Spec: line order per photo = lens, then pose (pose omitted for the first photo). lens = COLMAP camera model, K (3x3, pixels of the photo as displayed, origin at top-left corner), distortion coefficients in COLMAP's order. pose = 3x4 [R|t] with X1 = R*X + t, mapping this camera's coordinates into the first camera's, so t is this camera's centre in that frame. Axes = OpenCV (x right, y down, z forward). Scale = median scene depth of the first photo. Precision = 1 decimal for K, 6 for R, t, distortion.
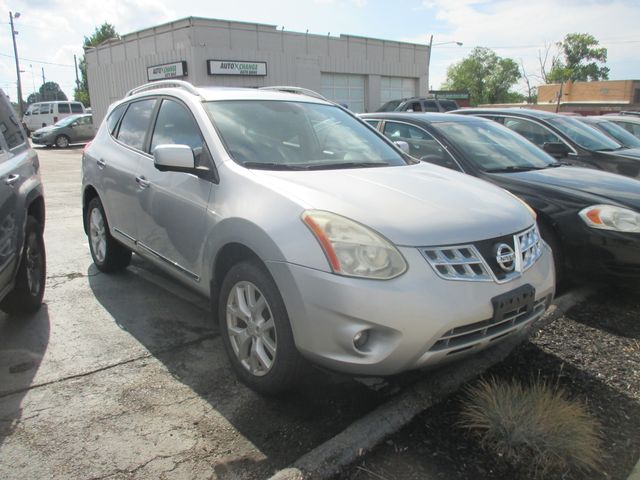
lens RADIAL K [[531.2, 0, 323.0], [0, 531.2, 239.7], [0, 0, 1]] dist [-0.042386, 0.003081]
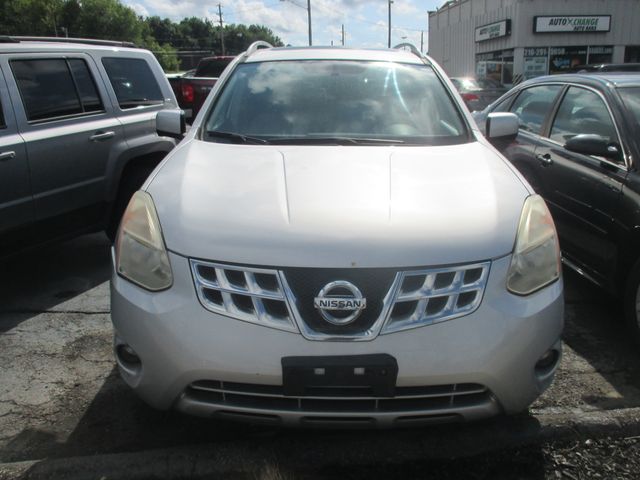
lens RADIAL K [[531.2, 0, 323.0], [0, 531.2, 239.7], [0, 0, 1]] dist [-0.042386, 0.003081]
pose [[0.779617, 0.175203, -0.601250, 0.704780], [-0.135951, 0.984522, 0.110605, -0.108627], [0.611322, -0.004489, 0.791369, 0.495016]]
